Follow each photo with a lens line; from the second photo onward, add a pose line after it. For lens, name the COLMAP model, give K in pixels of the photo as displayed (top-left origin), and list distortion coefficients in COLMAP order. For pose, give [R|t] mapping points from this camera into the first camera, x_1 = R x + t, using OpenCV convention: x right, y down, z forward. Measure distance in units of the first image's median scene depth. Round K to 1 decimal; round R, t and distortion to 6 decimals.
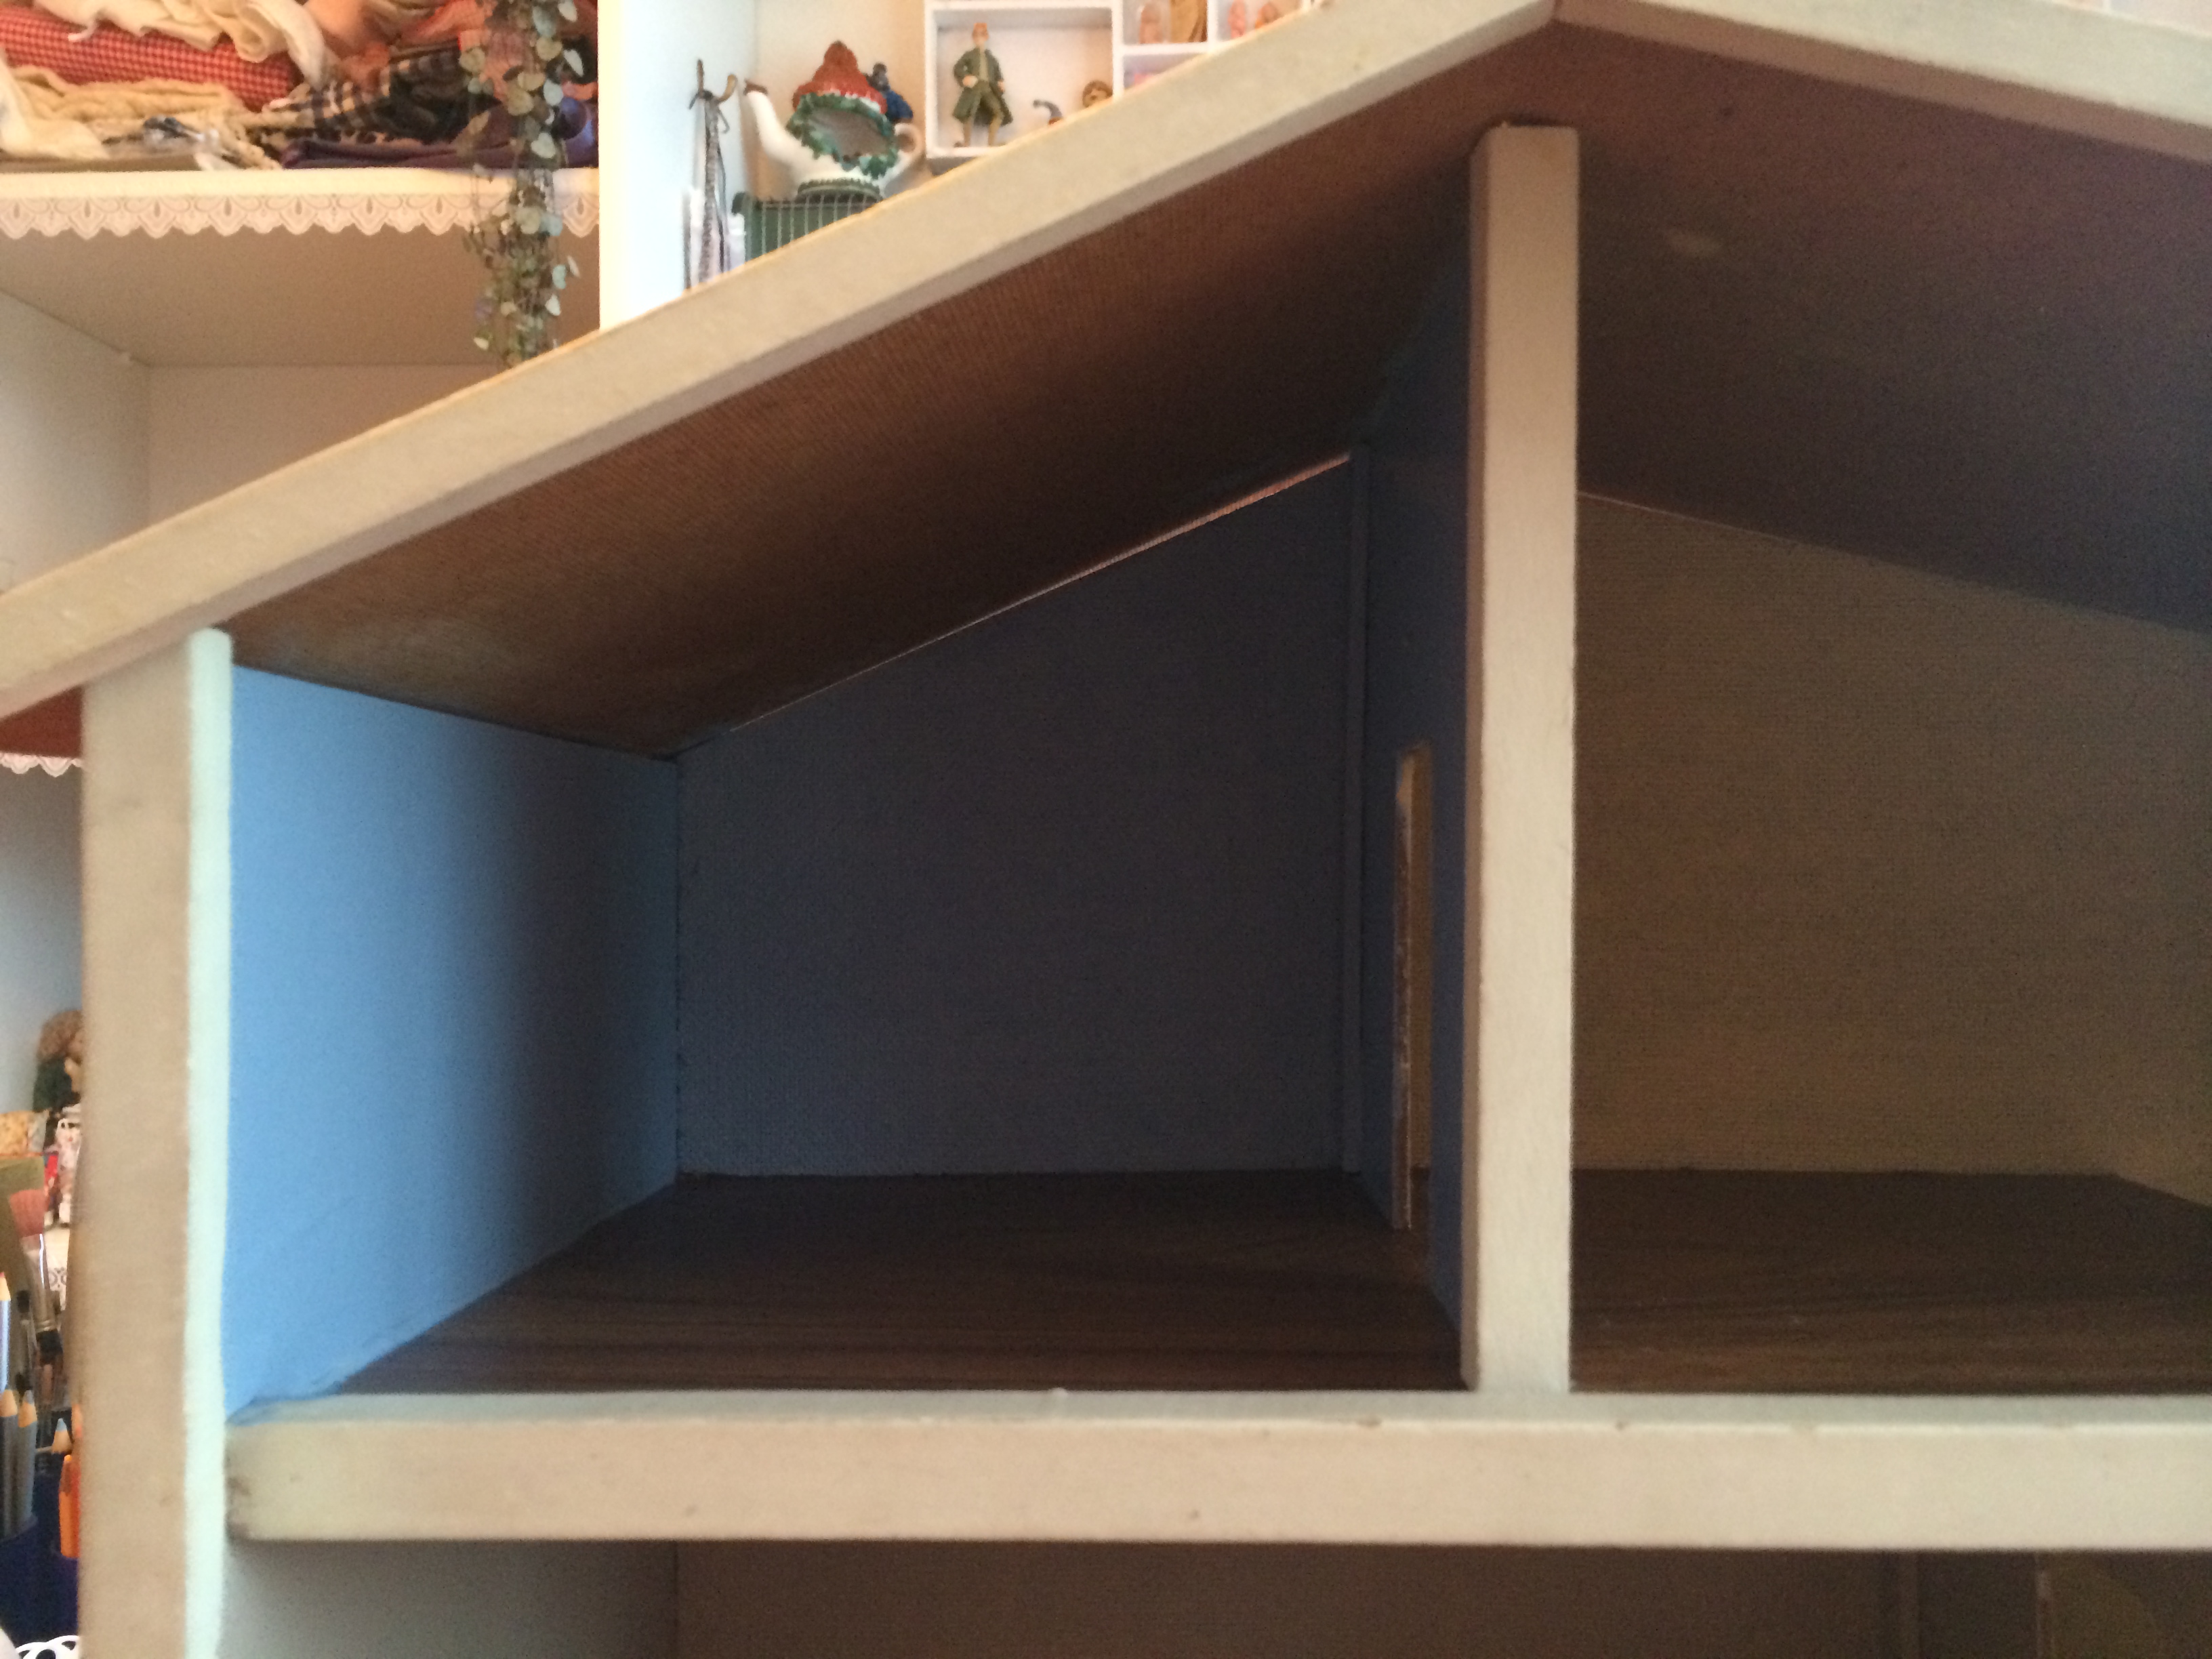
lens RADIAL K [[1941.8, 0, 1114.0], [0, 1941.8, 840.5], [0, 0, 1]] dist [0.069841, -0.079355]
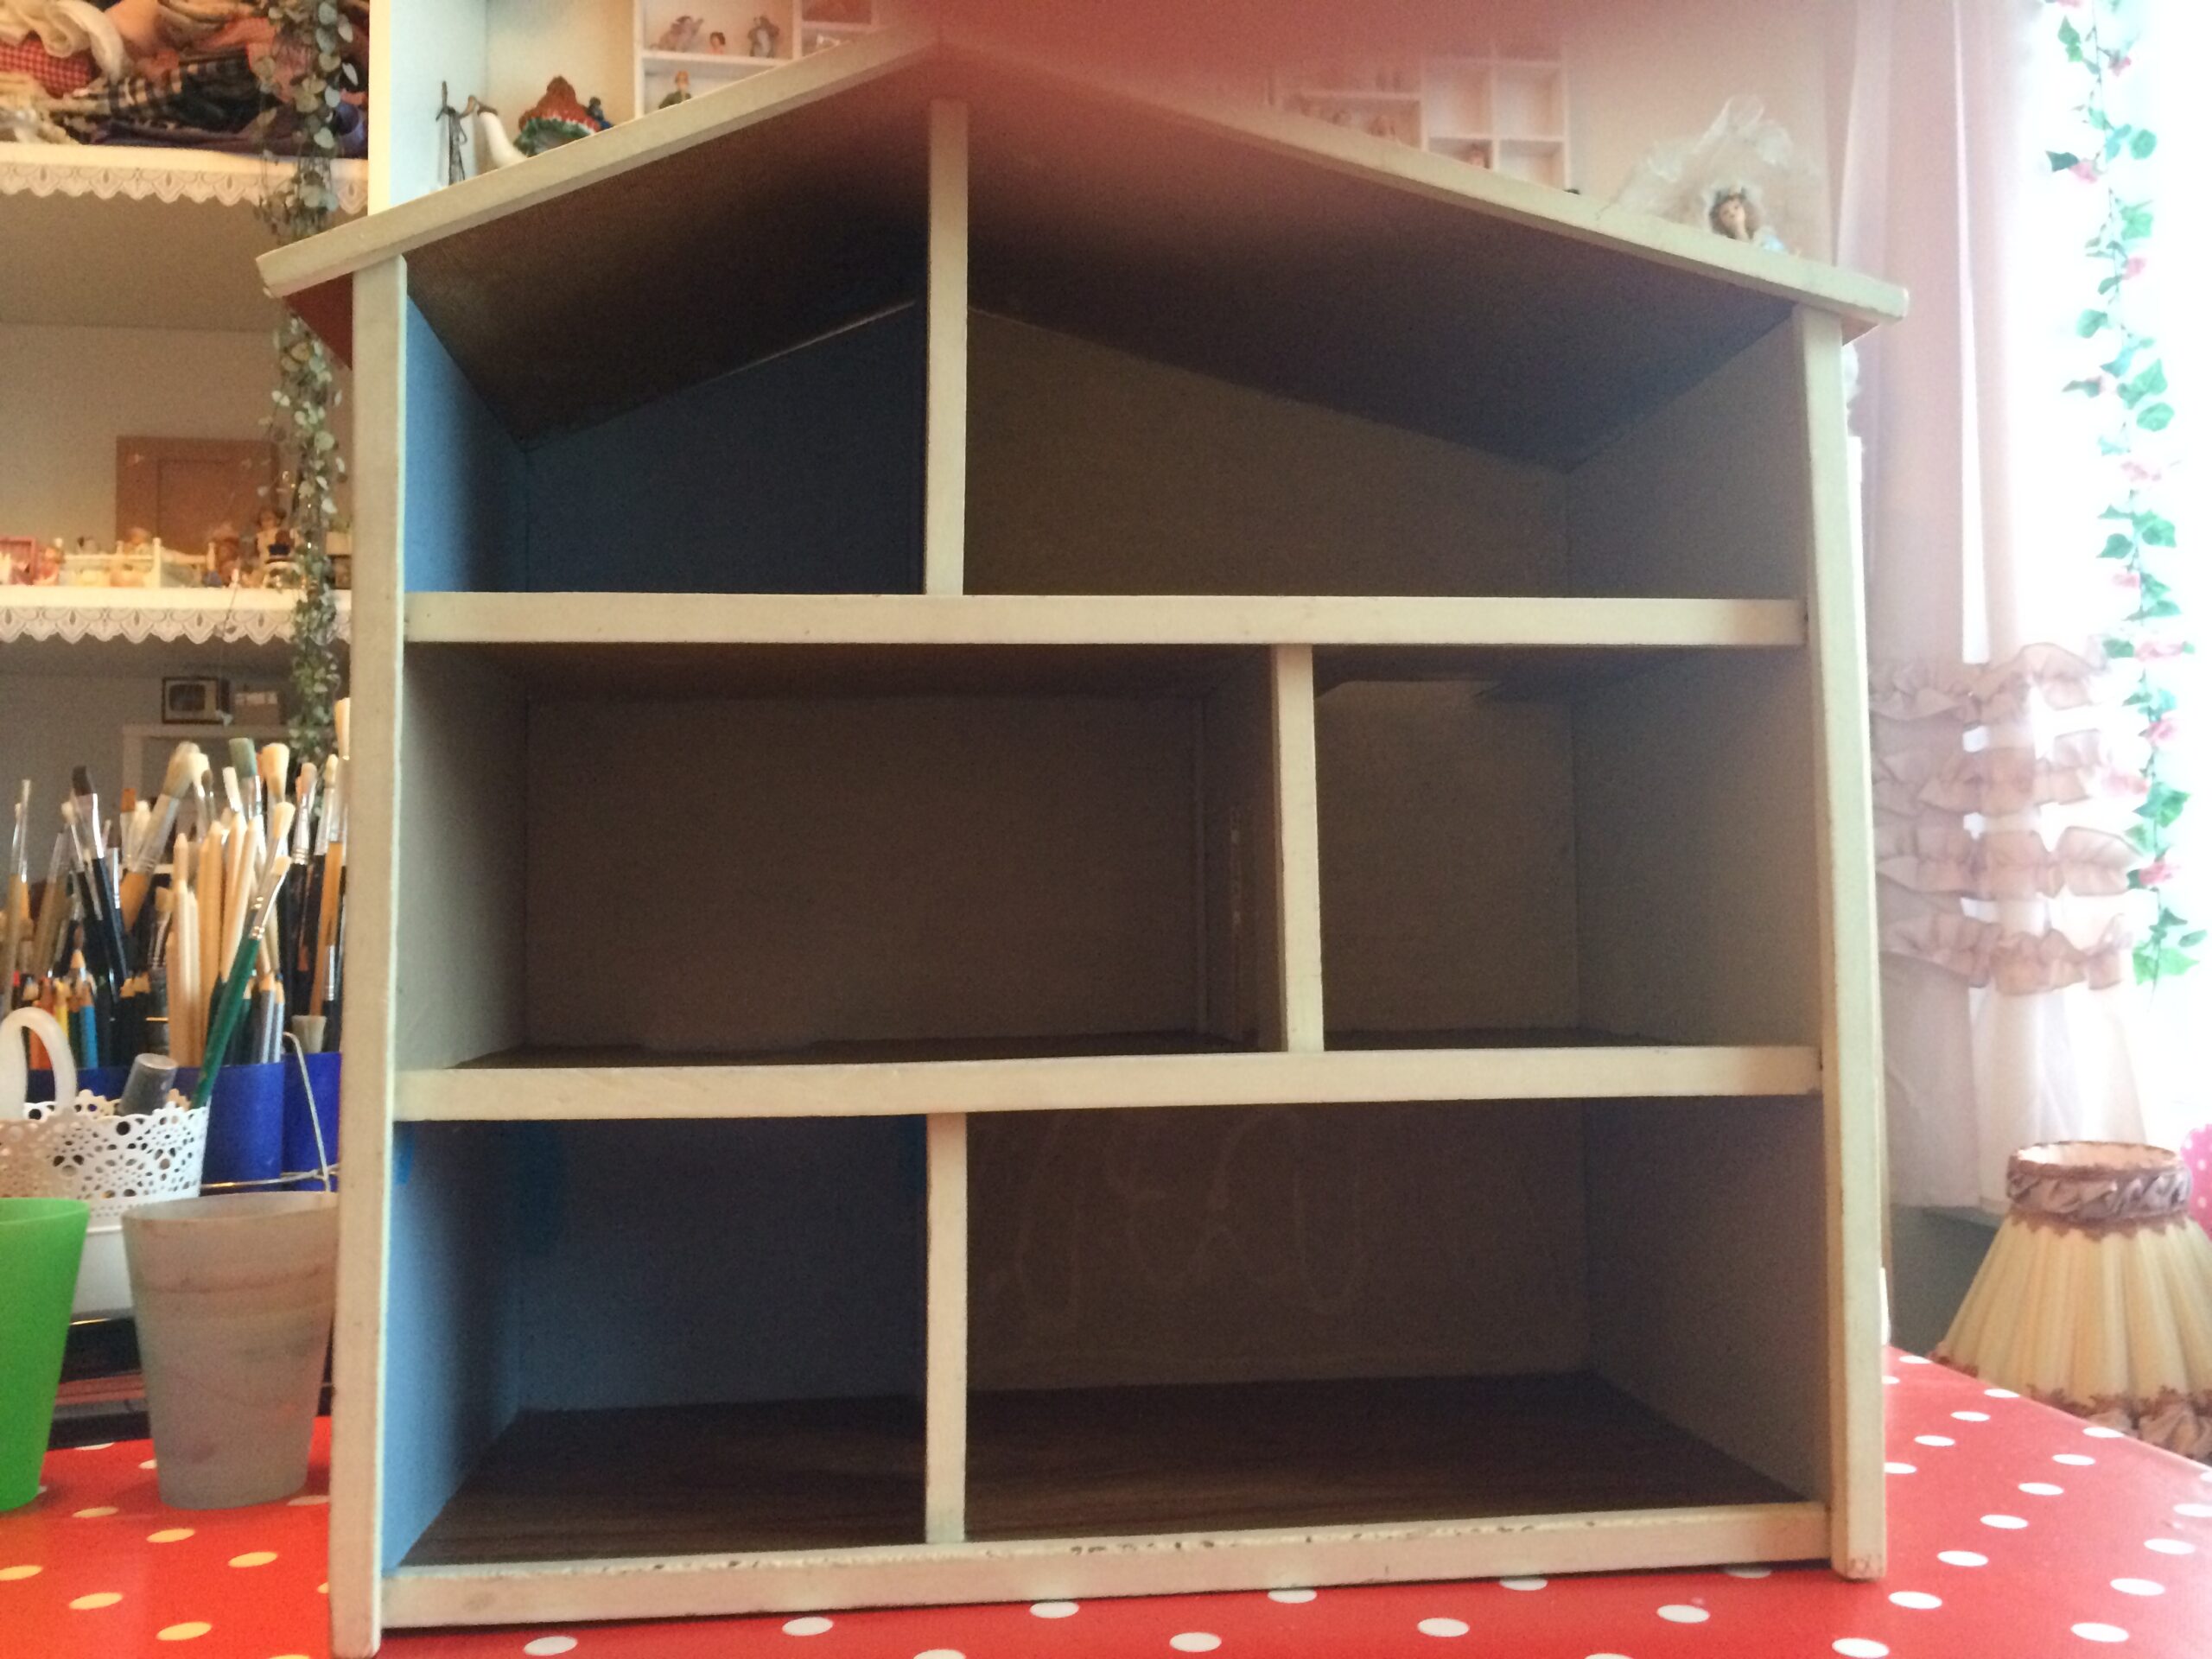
lens RADIAL K [[1941.8, 0, 1122.6], [0, 1941.8, 833.5], [0, 0, 1]] dist [0.069841, -0.079355]
pose [[0.986727, 0.006386, 0.162265, 0.006625], [-0.000150, 0.999262, -0.038409, 0.121052], [-0.162390, 0.037875, 0.985999, -0.265104]]
